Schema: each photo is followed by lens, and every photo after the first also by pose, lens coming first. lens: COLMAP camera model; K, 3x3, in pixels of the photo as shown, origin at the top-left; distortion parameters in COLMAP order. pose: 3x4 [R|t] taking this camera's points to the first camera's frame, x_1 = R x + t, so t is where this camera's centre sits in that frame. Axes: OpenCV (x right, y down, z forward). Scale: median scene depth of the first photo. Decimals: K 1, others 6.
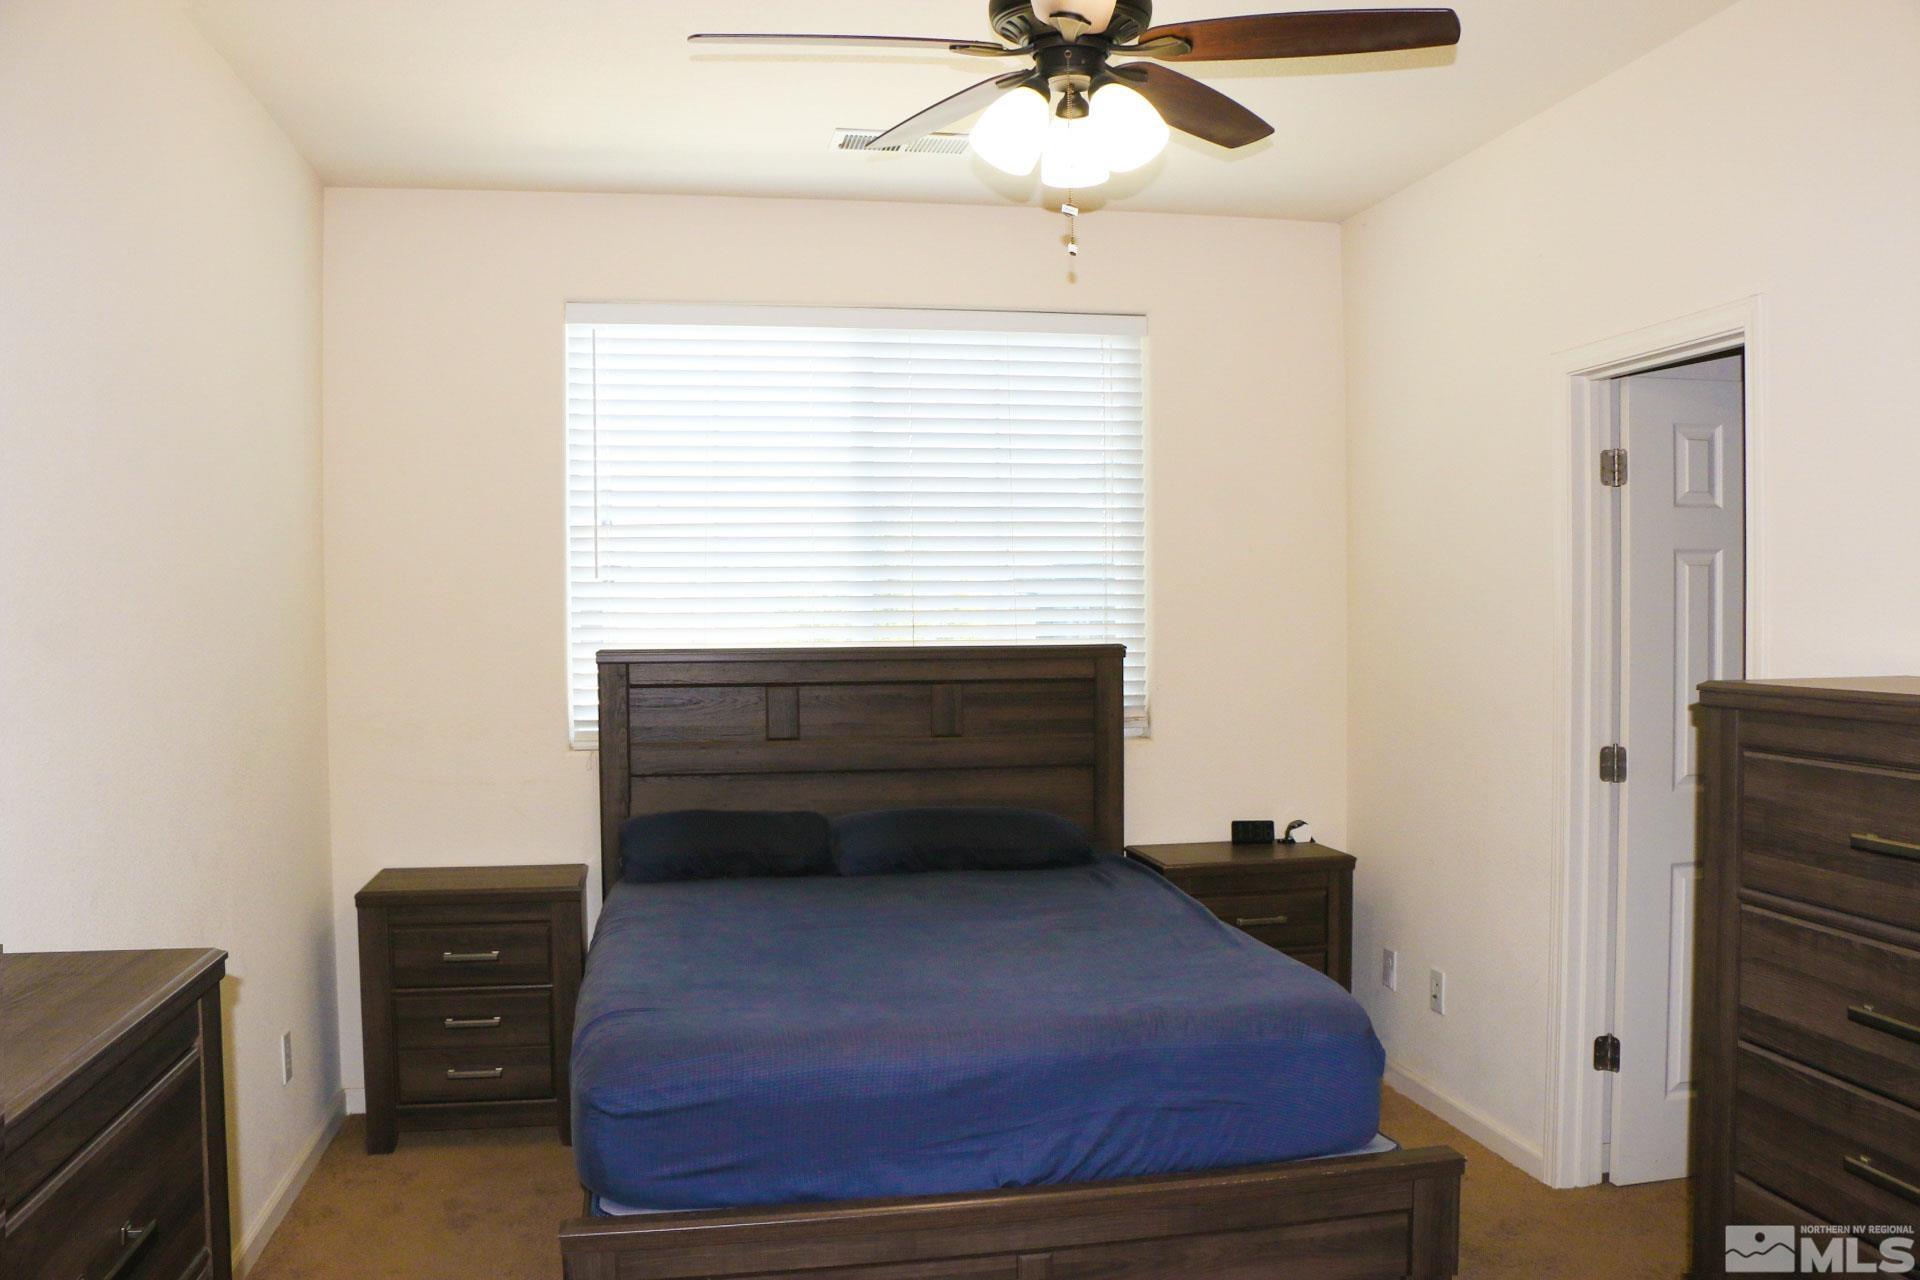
lens RADIAL K [[1595.6, 0, 960.0], [0, 1595.6, 640.0], [0, 0, 1]] dist [-0.158706, 0.122283]
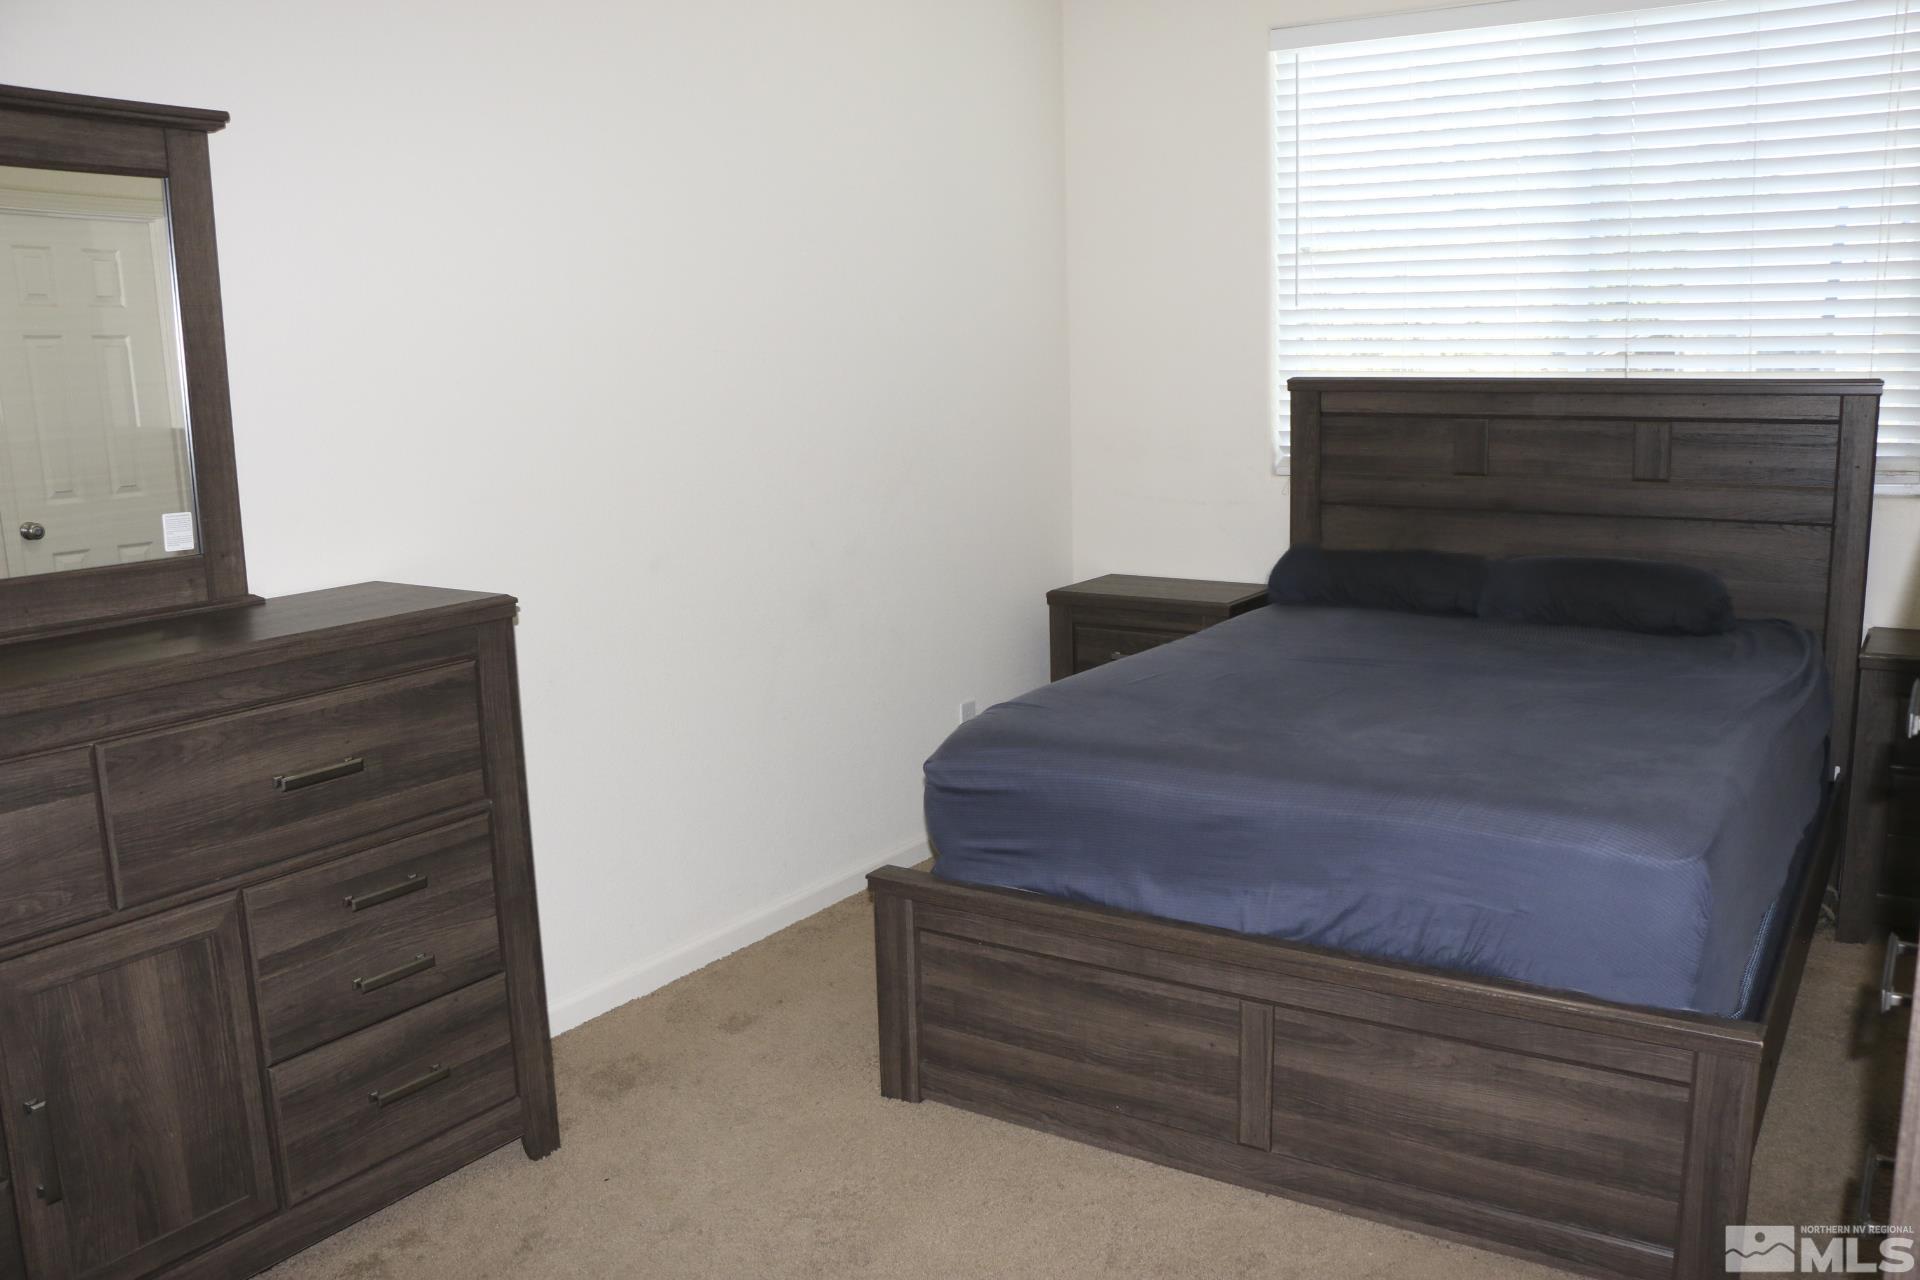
lens RADIAL K [[1595.6, 0, 960.0], [0, 1595.6, 640.0], [0, 0, 1]] dist [-0.158706, 0.122283]
pose [[0.710177, 0.117786, -0.694101, 0.342064], [0.005092, 0.985020, 0.172363, -0.003394], [0.704005, -0.125942, 0.698939, 0.118211]]
